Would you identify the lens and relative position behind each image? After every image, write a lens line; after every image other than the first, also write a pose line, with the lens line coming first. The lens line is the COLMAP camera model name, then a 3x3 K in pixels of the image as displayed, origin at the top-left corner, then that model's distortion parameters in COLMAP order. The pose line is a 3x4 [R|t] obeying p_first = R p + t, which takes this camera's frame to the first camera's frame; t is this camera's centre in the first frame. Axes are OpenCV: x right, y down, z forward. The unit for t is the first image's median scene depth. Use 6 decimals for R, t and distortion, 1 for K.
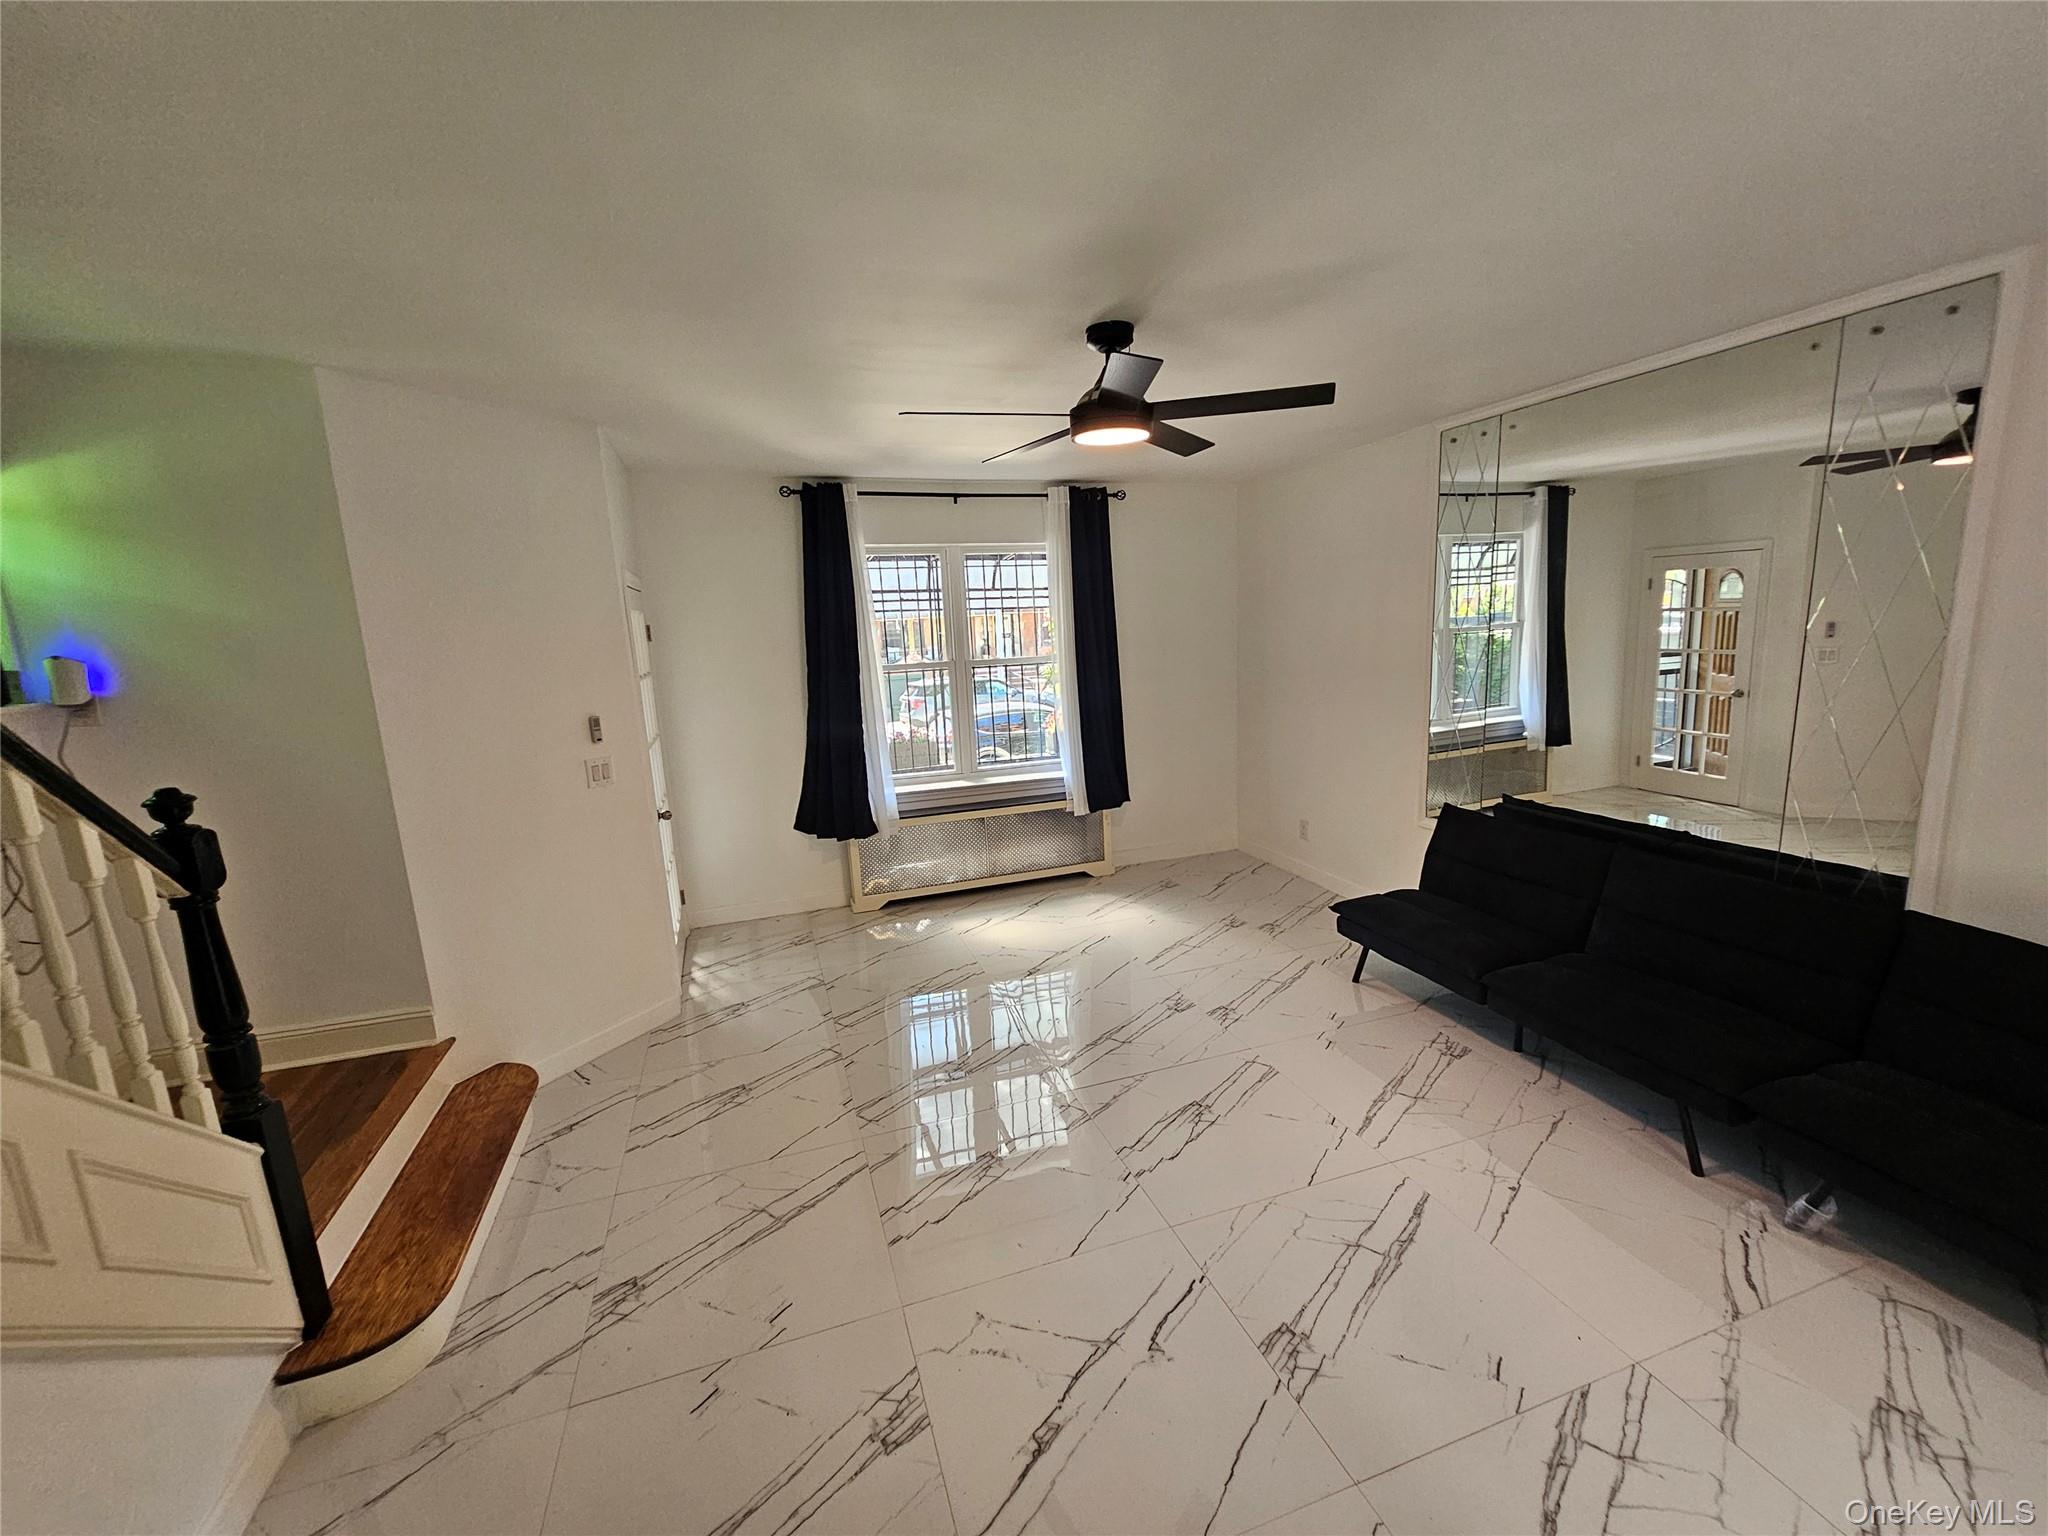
lens RADIAL K [[845.8, 0, 1027.4], [0, 845.8, 769.3], [0, 0, 1]] dist [0.001621, 0.001761]
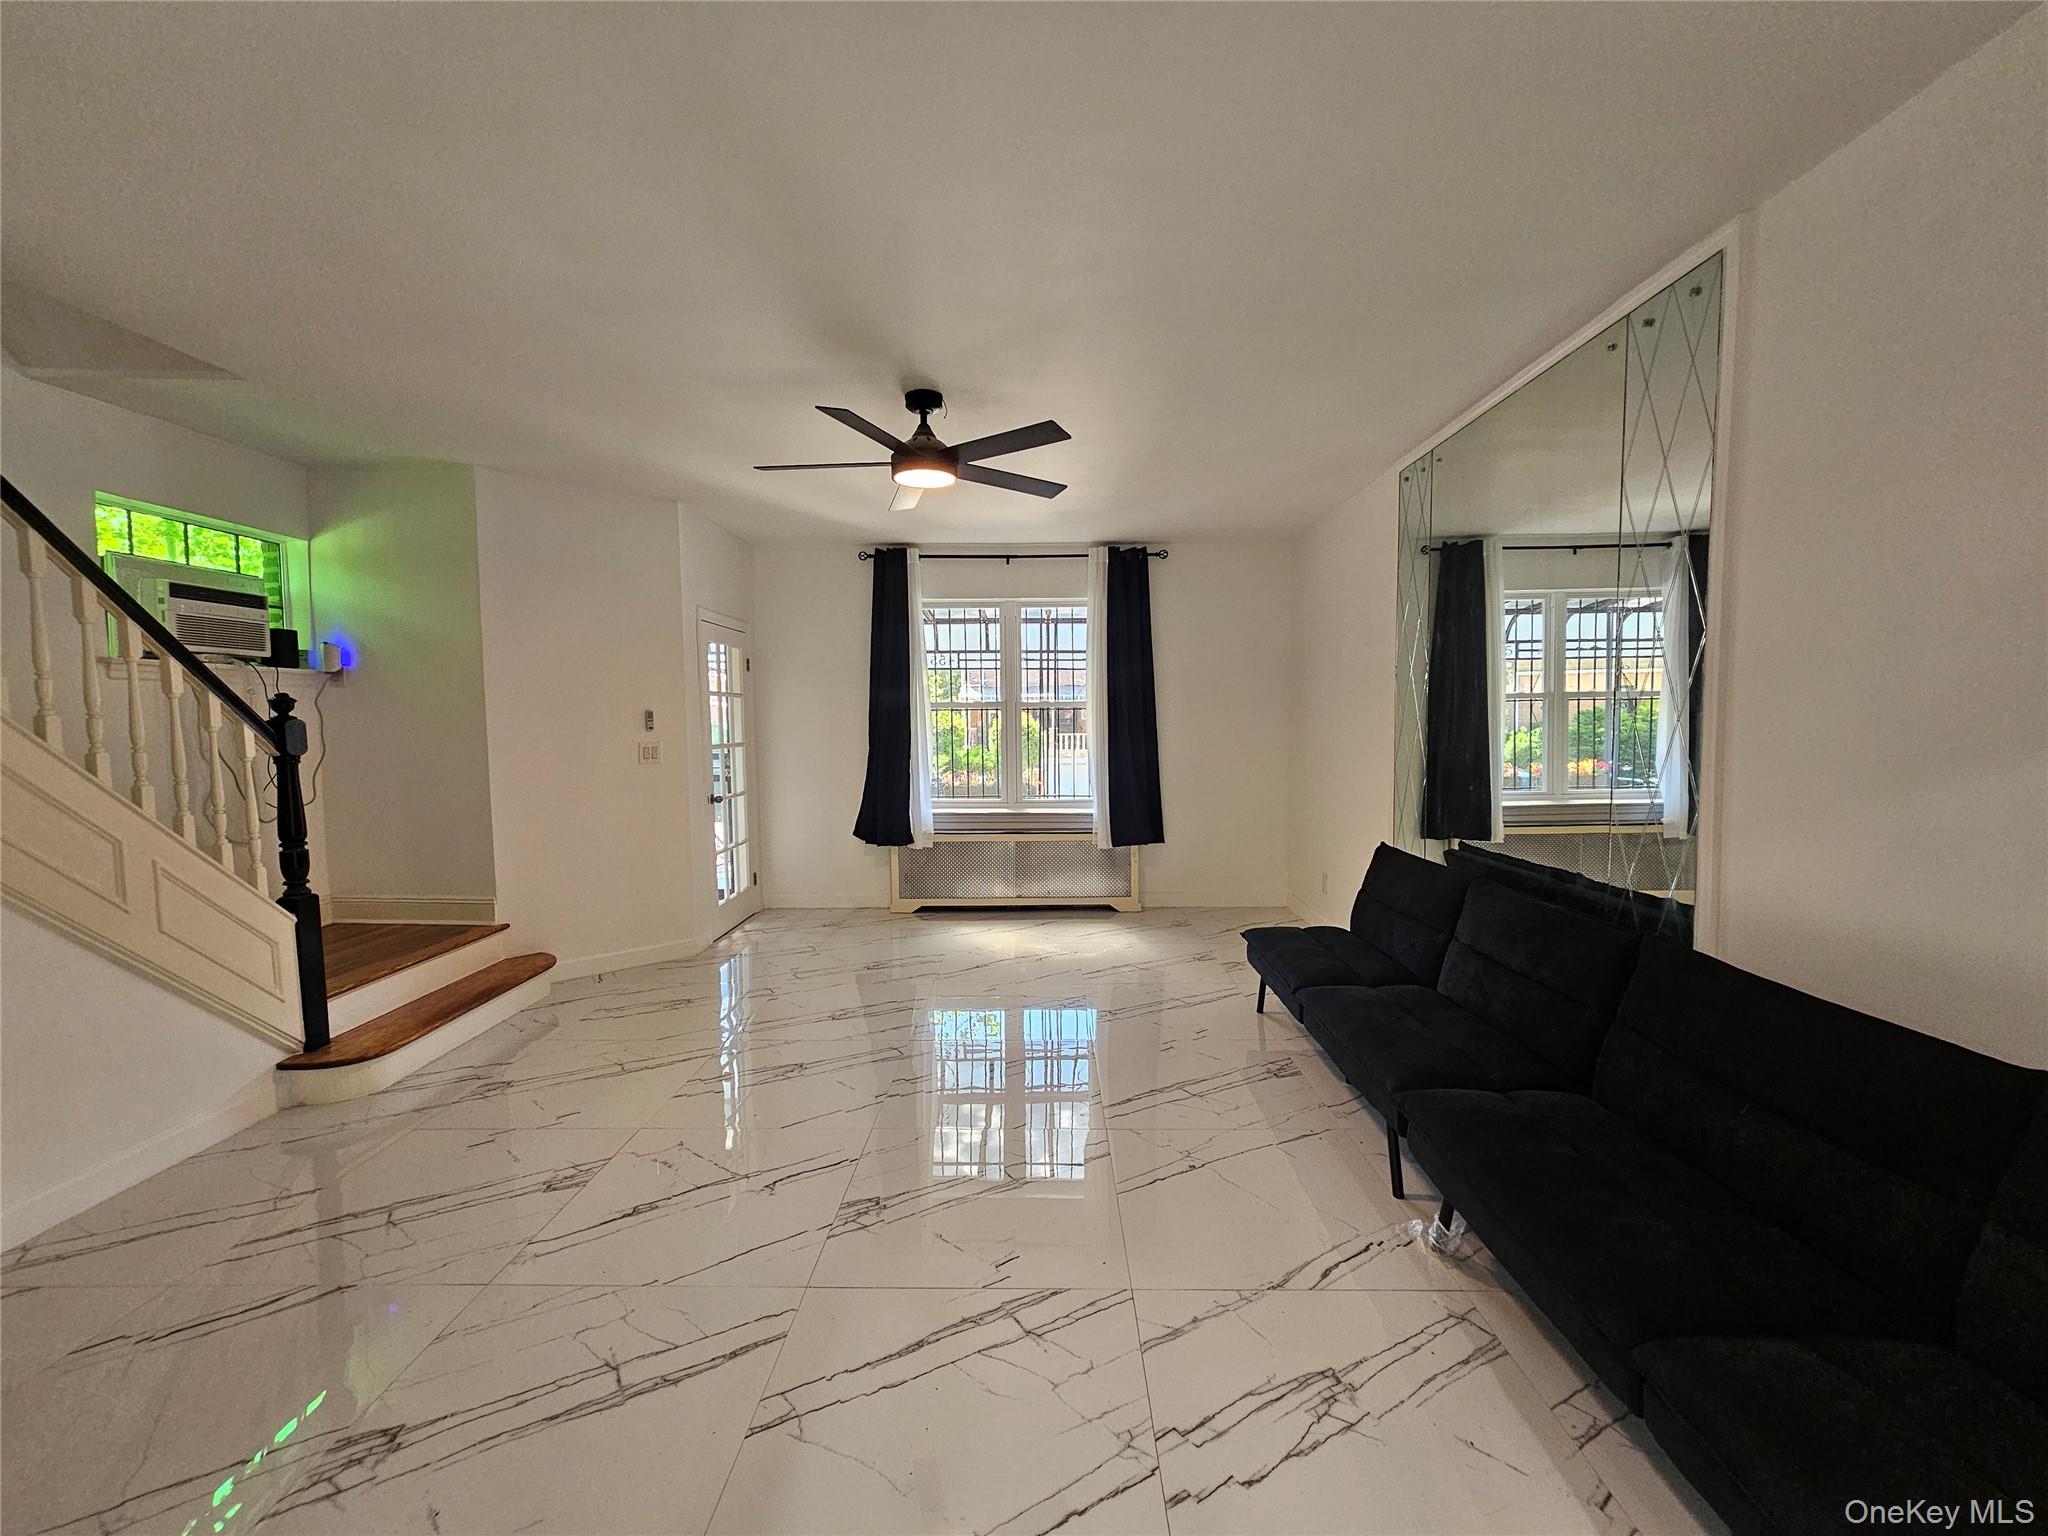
lens RADIAL K [[845.8, 0, 1028.4], [0, 845.8, 772.6], [0, 0, 1]] dist [0.001621, 0.001761]
pose [[0.938496, 0.057083, -0.340539, 0.440391], [-0.093440, 0.991428, -0.091322, 0.086465], [0.332407, 0.117525, 0.935785, -0.040562]]
